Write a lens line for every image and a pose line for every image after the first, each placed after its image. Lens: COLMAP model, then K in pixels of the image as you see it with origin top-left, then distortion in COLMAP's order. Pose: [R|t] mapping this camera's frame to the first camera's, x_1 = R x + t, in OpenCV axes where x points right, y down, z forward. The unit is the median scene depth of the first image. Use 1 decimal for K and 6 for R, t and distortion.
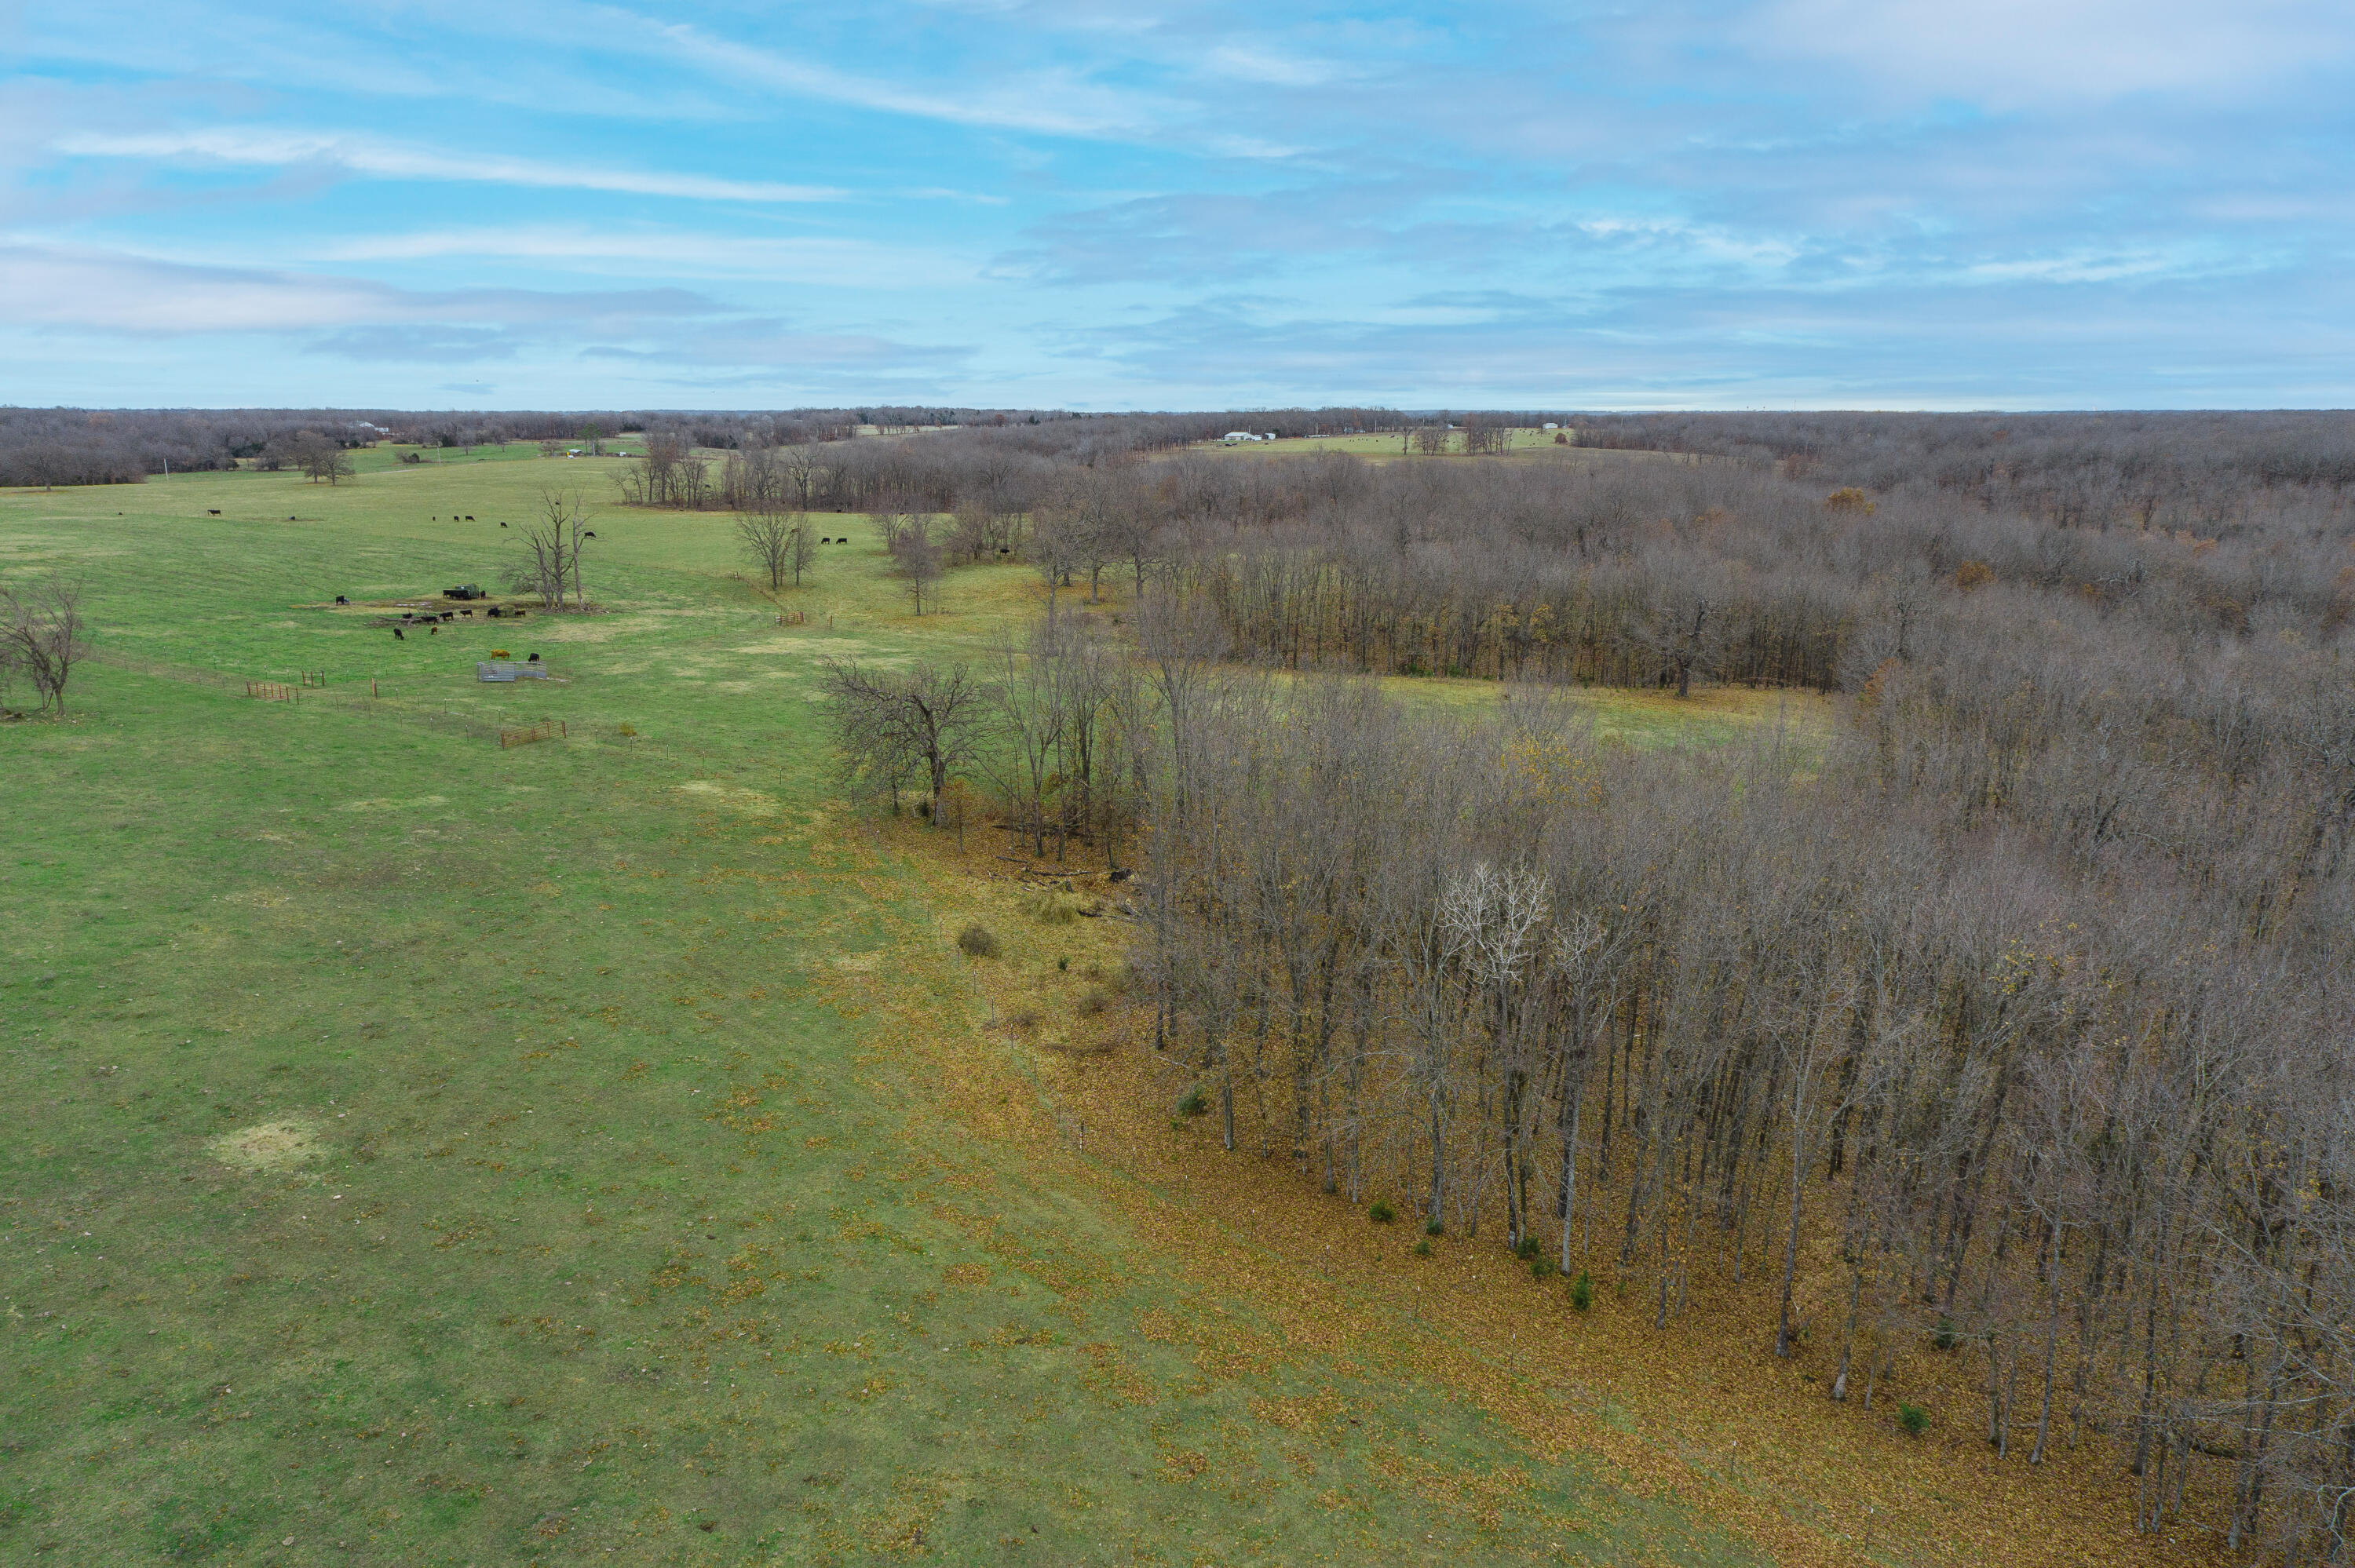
lens RADIAL K [[1585.4, 0, 1182.9], [0, 1585.4, 784.7], [0, 0, 1]] dist [-0.013668, 0.022881]
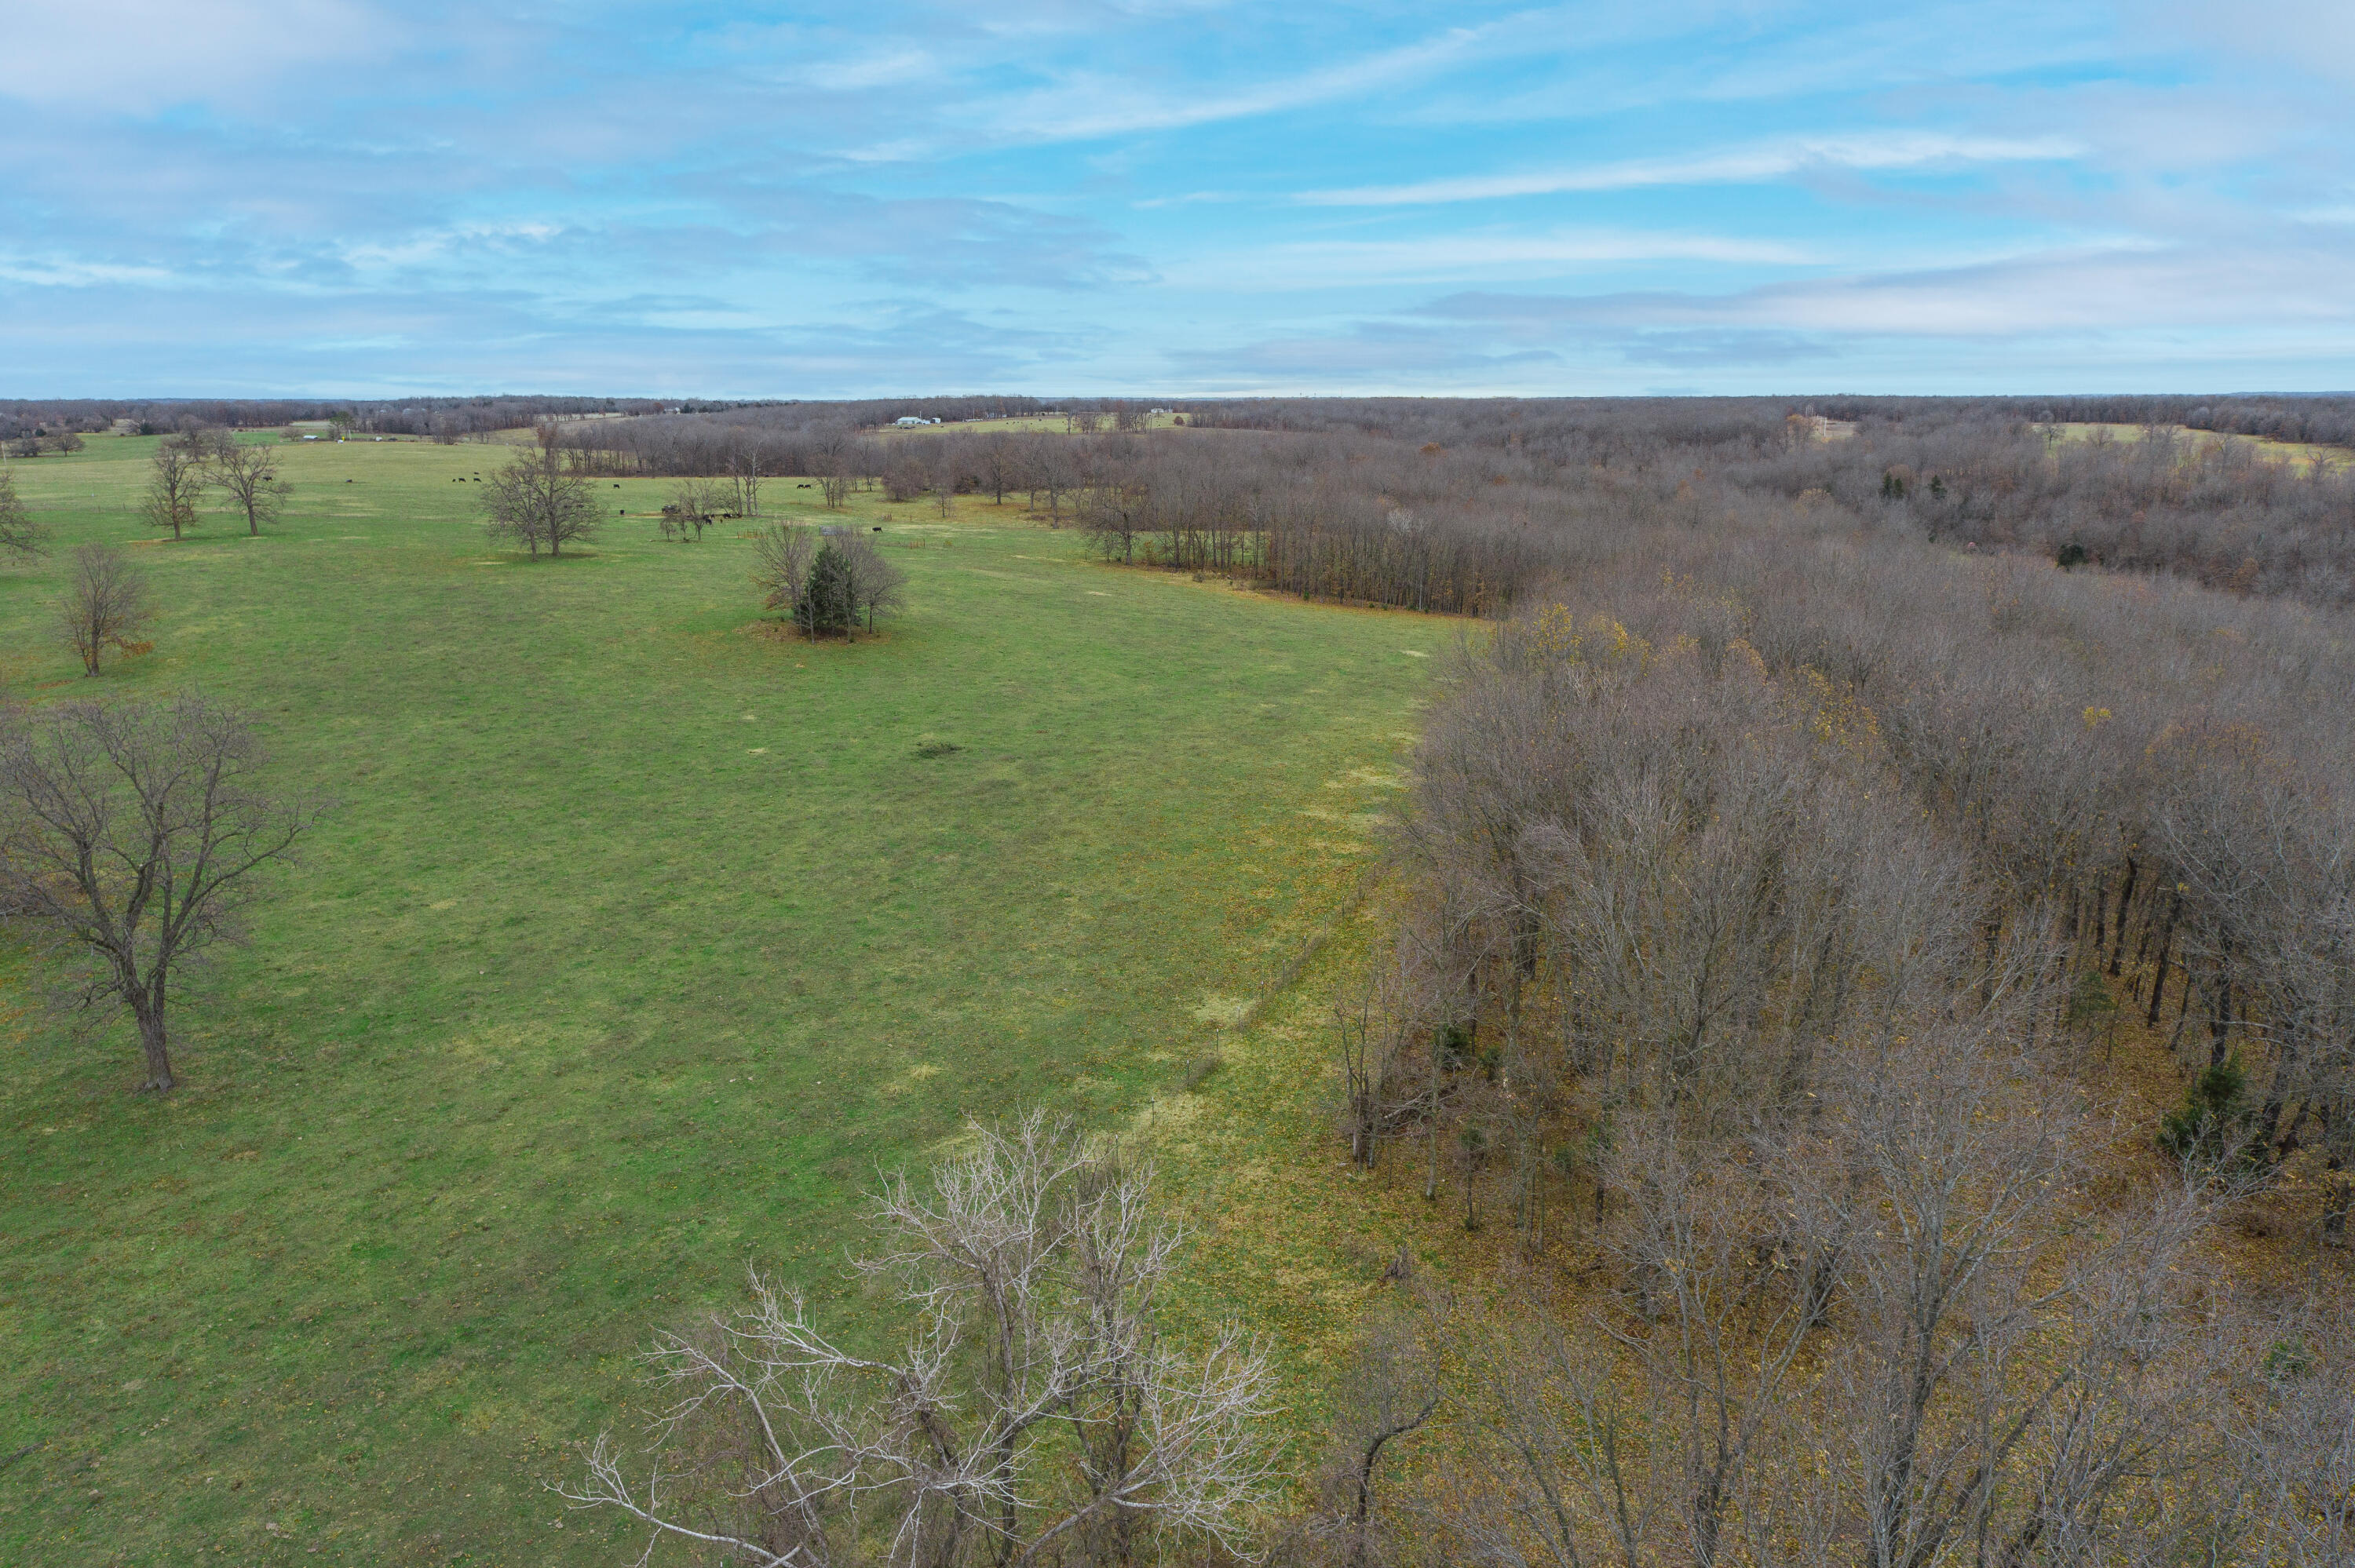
lens RADIAL K [[1585.4, 0, 1182.9], [0, 1585.4, 784.7], [0, 0, 1]] dist [-0.013668, 0.022881]
pose [[0.965066, -0.064391, 0.253973, -0.101977], [0.062484, 0.997924, 0.015574, 0.047364], [-0.254449, 0.000839, 0.967086, -0.200617]]
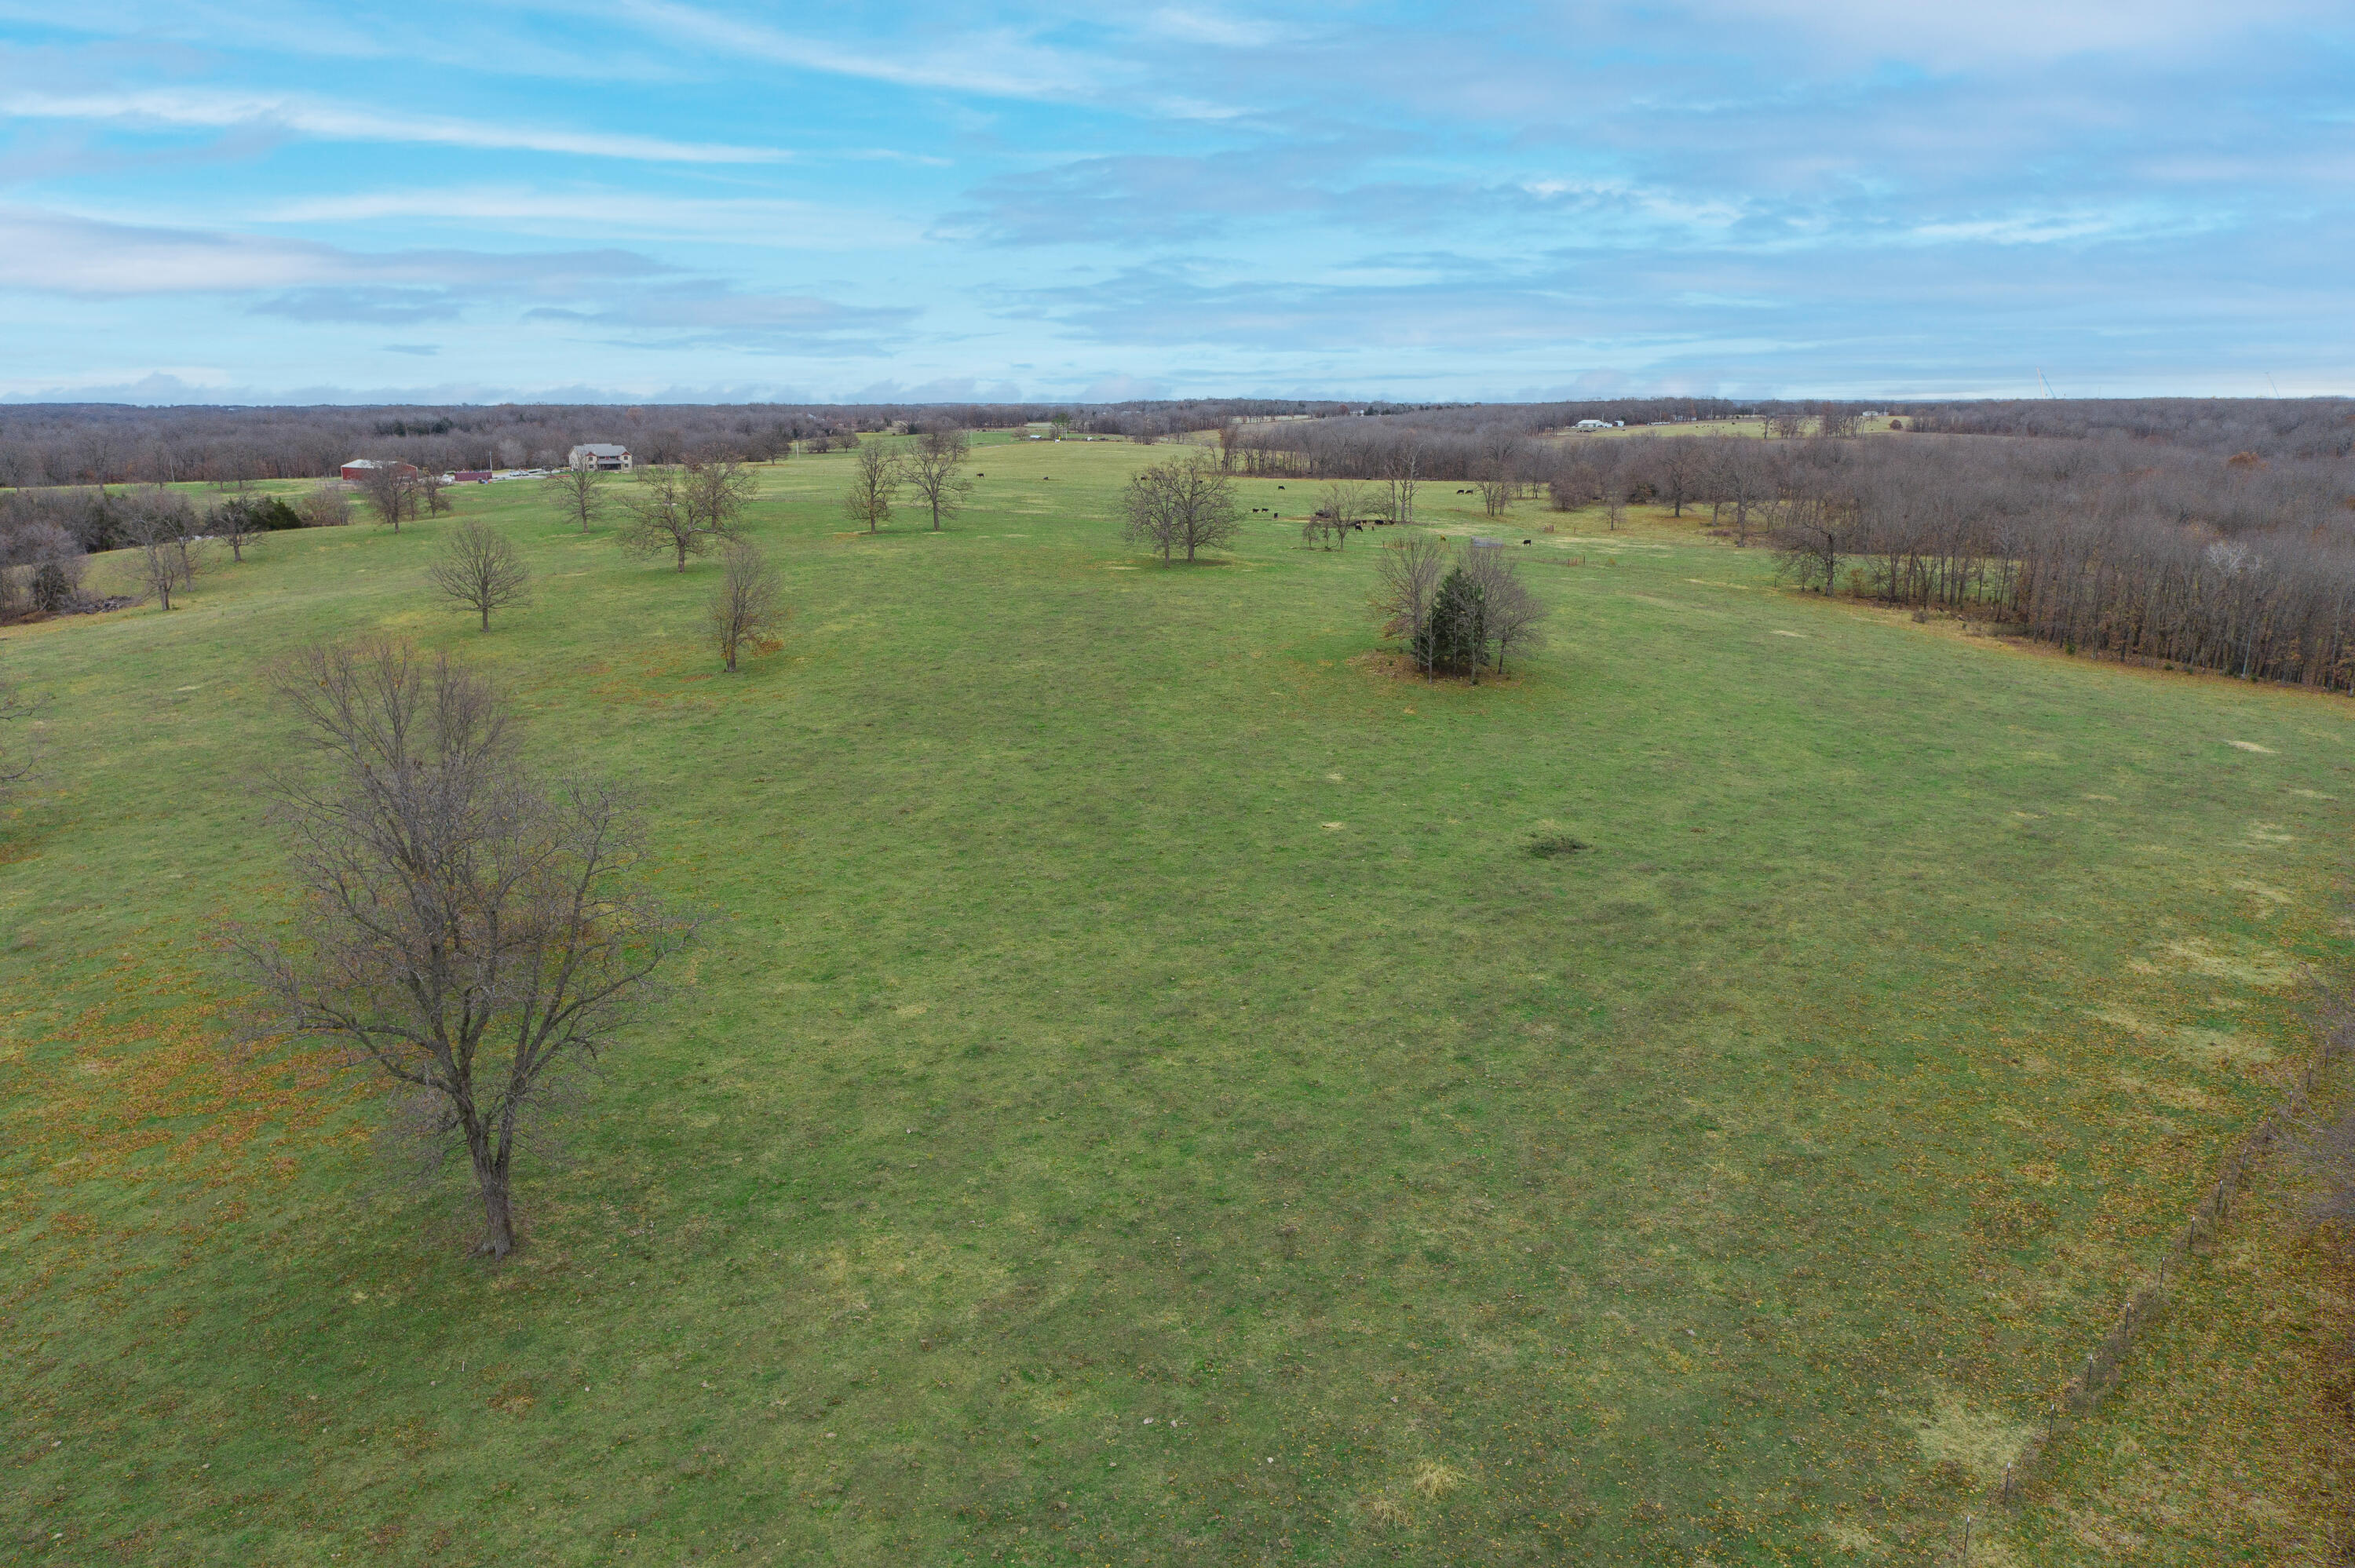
lens RADIAL K [[1585.4, 0, 1182.9], [0, 1585.4, 784.7], [0, 0, 1]] dist [-0.013668, 0.022881]
pose [[0.988851, 0.029594, -0.145939, -0.095916], [-0.028886, 0.999558, 0.006965, 0.039987], [0.146081, -0.002672, 0.989269, -0.166575]]
